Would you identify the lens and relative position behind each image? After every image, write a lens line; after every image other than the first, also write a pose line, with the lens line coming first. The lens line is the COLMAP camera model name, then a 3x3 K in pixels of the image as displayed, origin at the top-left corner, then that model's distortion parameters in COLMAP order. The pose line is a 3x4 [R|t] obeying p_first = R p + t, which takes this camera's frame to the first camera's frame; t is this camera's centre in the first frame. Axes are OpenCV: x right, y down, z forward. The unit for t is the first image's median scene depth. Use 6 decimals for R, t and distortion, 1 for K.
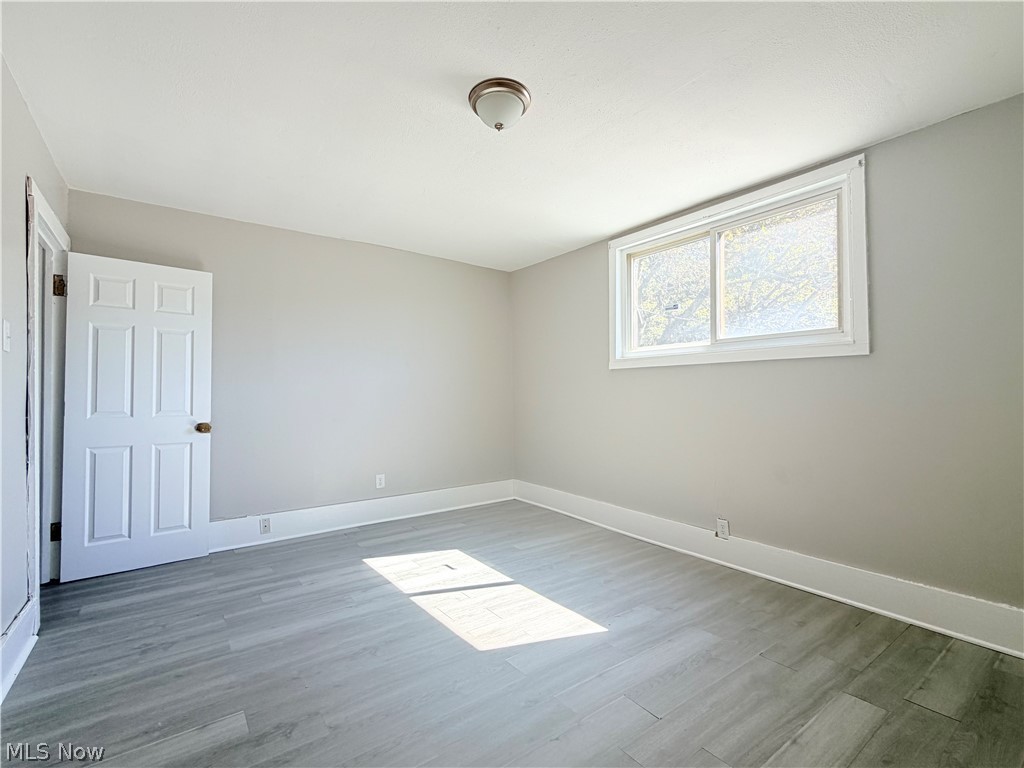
lens RADIAL K [[465.0, 0, 512.3], [0, 465.0, 386.2], [0, 0, 1]] dist [0.000497, -0.000222]
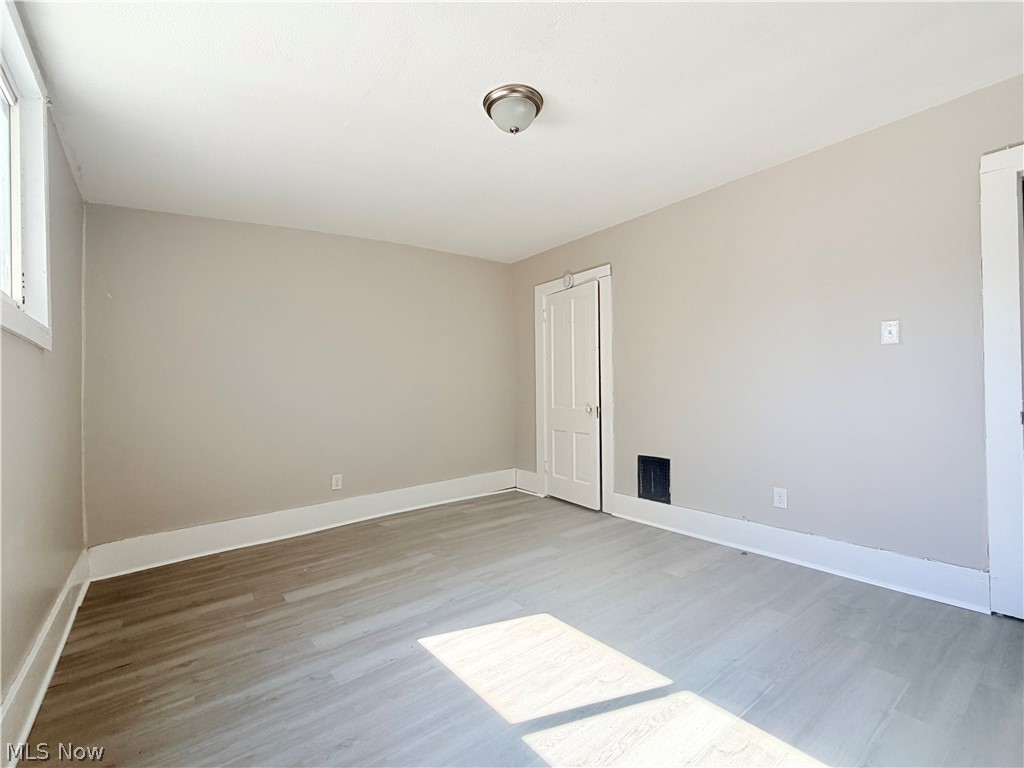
lens RADIAL K [[468.7, 0, 512.2], [0, 468.7, 381.2], [0, 0, 1]] dist [0.003428, 0.000761]
pose [[-0.999340, 0.032474, -0.016273, 0.010606], [0.033153, 0.998509, -0.043366, 0.035406], [0.014840, -0.043876, -0.998927, 1.581584]]
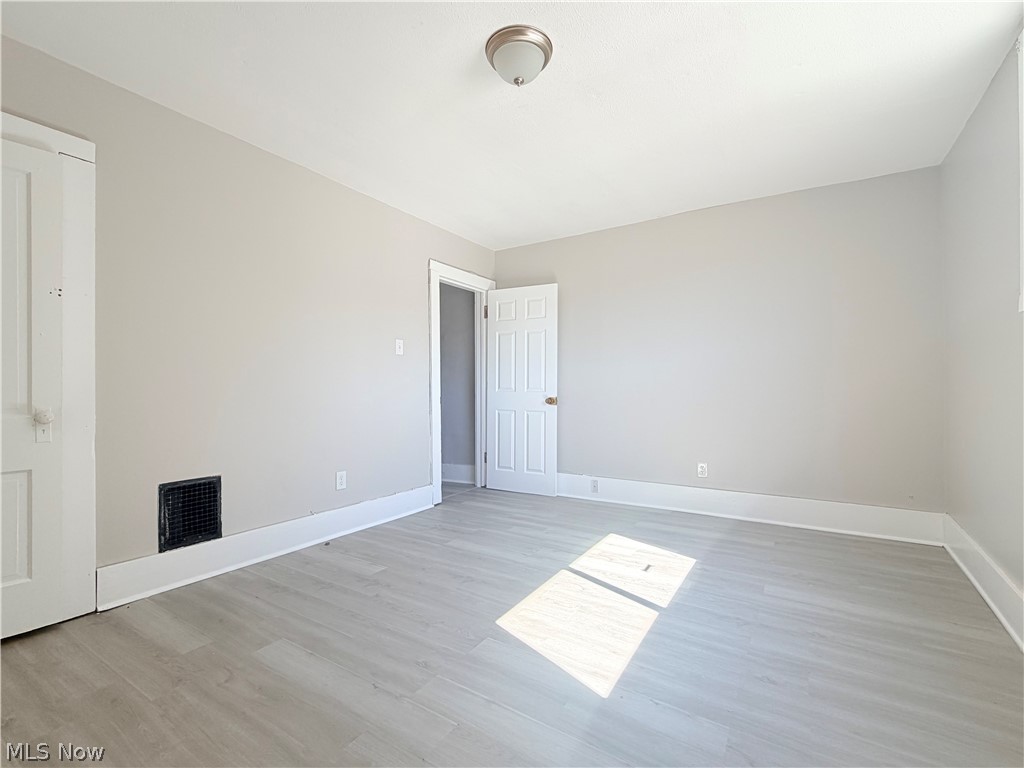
lens RADIAL K [[465.0, 0, 512.3], [0, 465.0, 386.2], [0, 0, 1]] dist [0.000497, -0.000222]
pose [[0.357491, 0.007807, -0.933884, 0.651749], [0.023504, 0.999573, 0.017353, 0.024865], [0.933621, -0.028154, 0.357155, 0.498506]]
